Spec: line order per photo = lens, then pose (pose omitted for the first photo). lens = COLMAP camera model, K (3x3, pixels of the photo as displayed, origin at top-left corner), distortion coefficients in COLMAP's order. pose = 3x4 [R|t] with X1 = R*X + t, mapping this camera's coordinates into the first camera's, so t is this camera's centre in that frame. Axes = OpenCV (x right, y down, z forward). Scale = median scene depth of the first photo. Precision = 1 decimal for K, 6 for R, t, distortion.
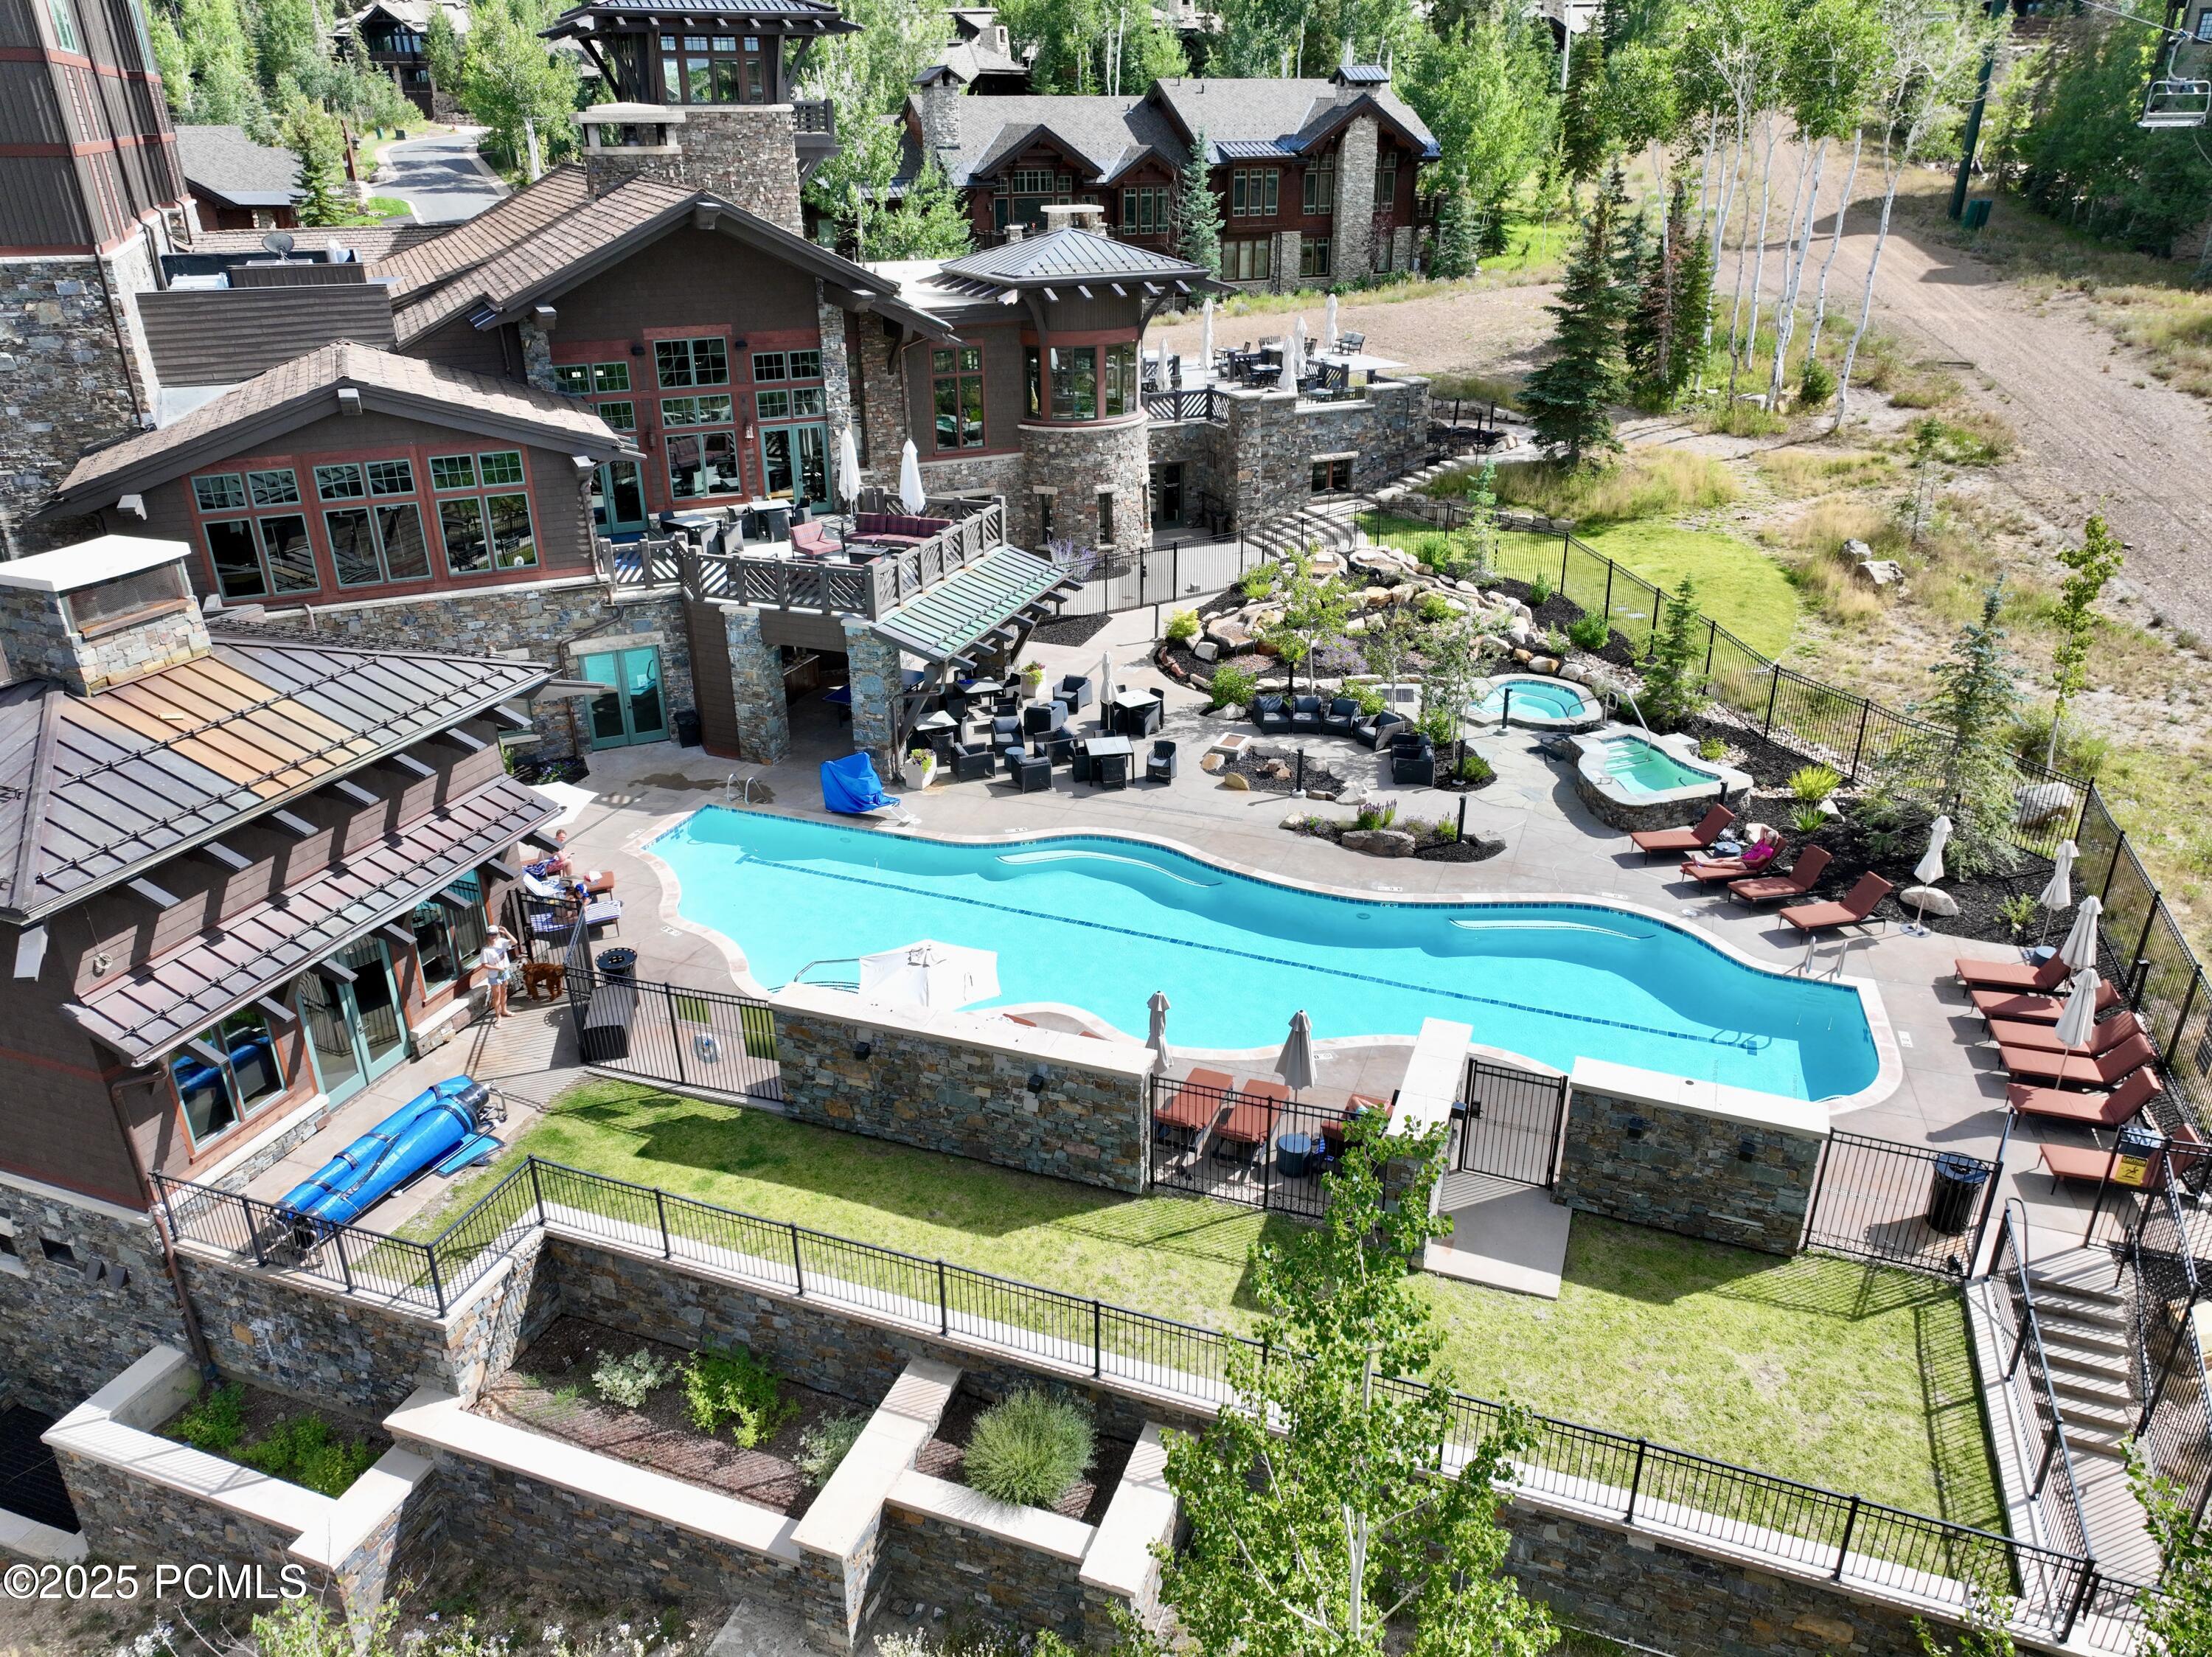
lens RADIAL K [[1542.2, 0, 1109.5], [0, 1542.2, 830.8], [0, 0, 1]] dist [0.011772, -0.000503]
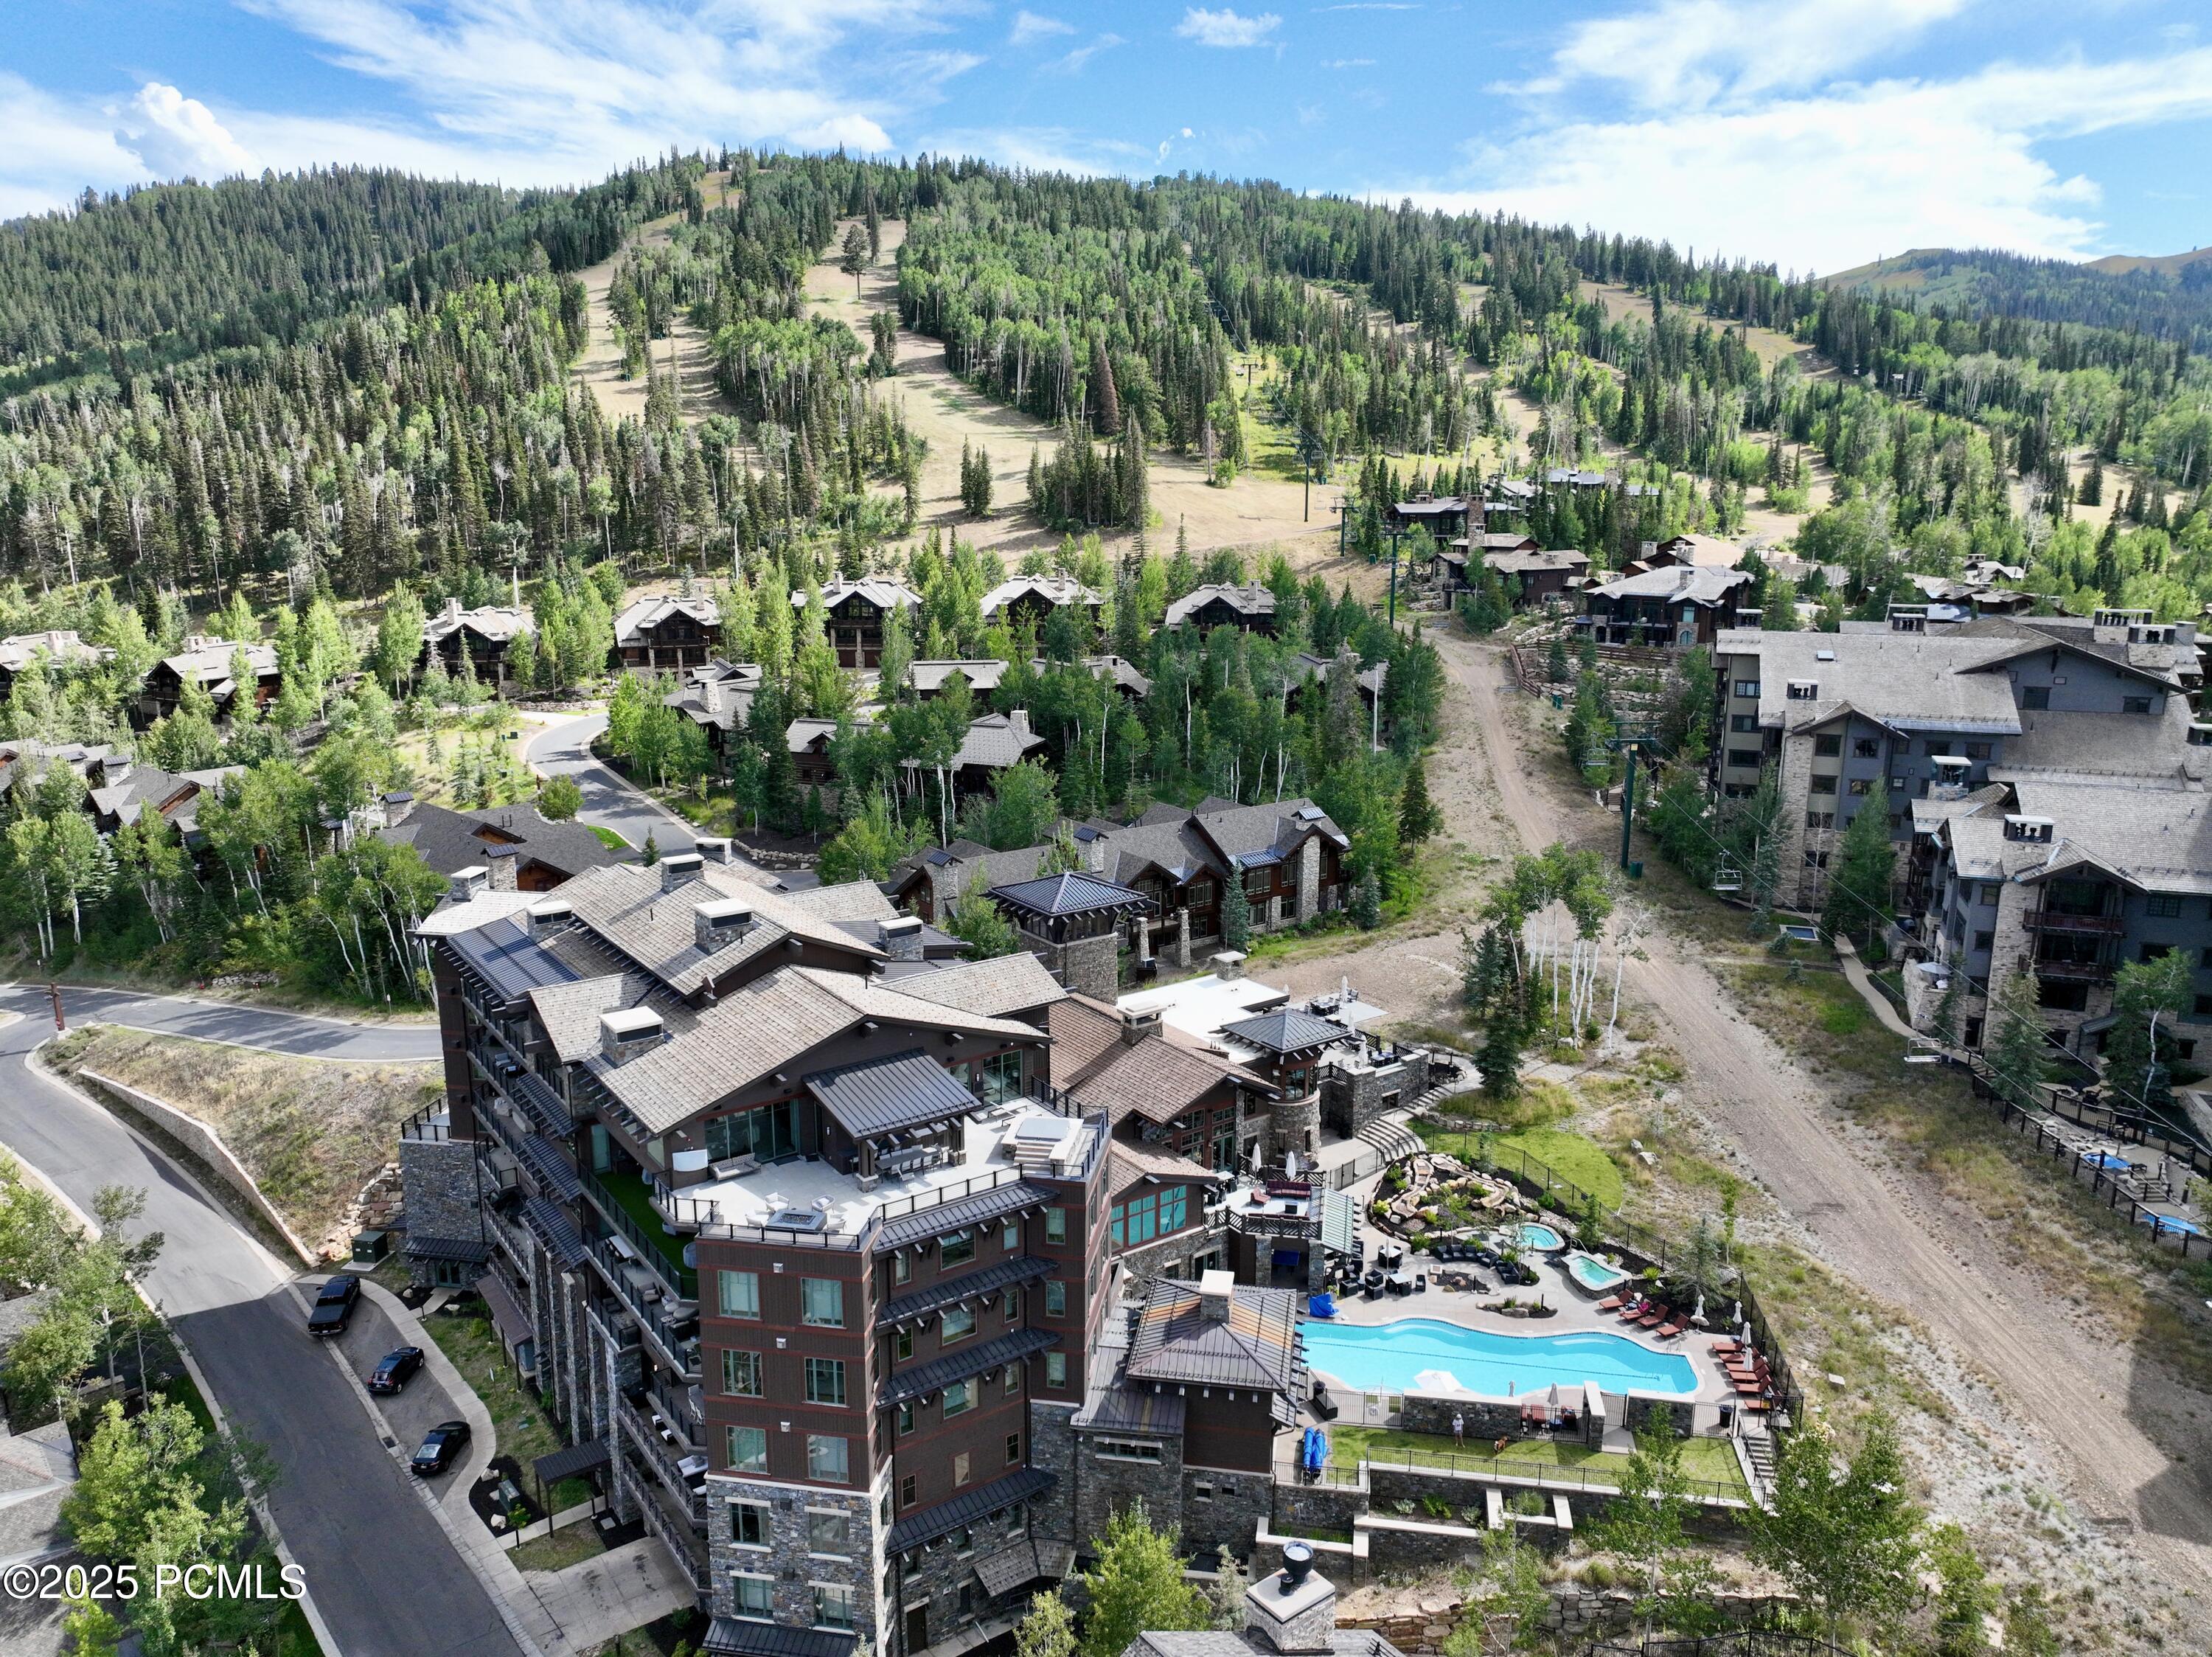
lens RADIAL K [[1542.2, 0, 1108.4], [0, 1542.2, 834.0], [0, 0, 1]] dist [0.011772, -0.000503]
pose [[0.982255, -0.034855, 0.184283, -0.979834], [0.072237, 0.977082, -0.200232, -0.313768], [-0.173081, 0.209991, 0.962261, -1.656774]]
